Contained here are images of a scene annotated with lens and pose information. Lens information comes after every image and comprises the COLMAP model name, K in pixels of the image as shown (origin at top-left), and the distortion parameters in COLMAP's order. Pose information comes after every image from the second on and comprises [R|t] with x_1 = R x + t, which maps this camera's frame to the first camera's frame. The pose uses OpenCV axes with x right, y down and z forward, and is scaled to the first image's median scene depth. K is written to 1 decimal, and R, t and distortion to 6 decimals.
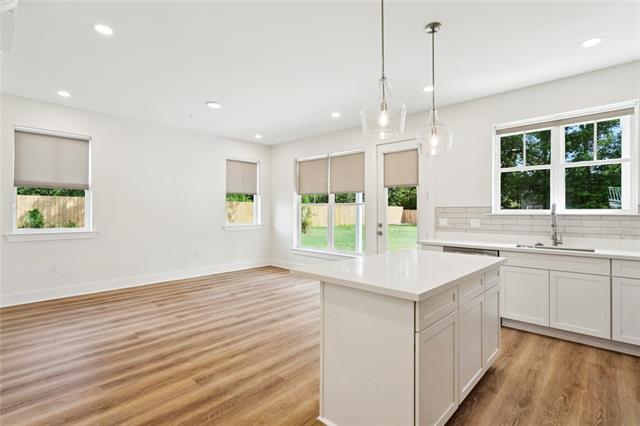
lens RADIAL K [[307.2, 0, 319.4], [0, 307.2, 209.7], [0, 0, 1]] dist [-0.000936, -0.000157]
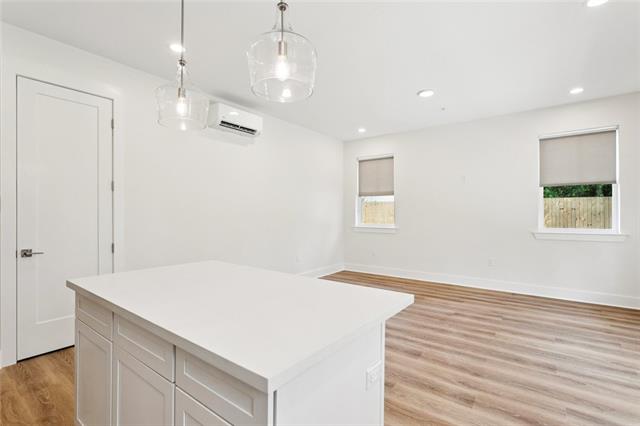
lens RADIAL K [[307.2, 0, 319.4], [0, 307.2, 216.1], [0, 0, 1]] dist [-0.000936, -0.000157]
pose [[0.105928, 0.010562, -0.994318, 0.363270], [0.009200, 0.999890, 0.011601, 0.001963], [0.994331, -0.010377, 0.105819, 0.416165]]
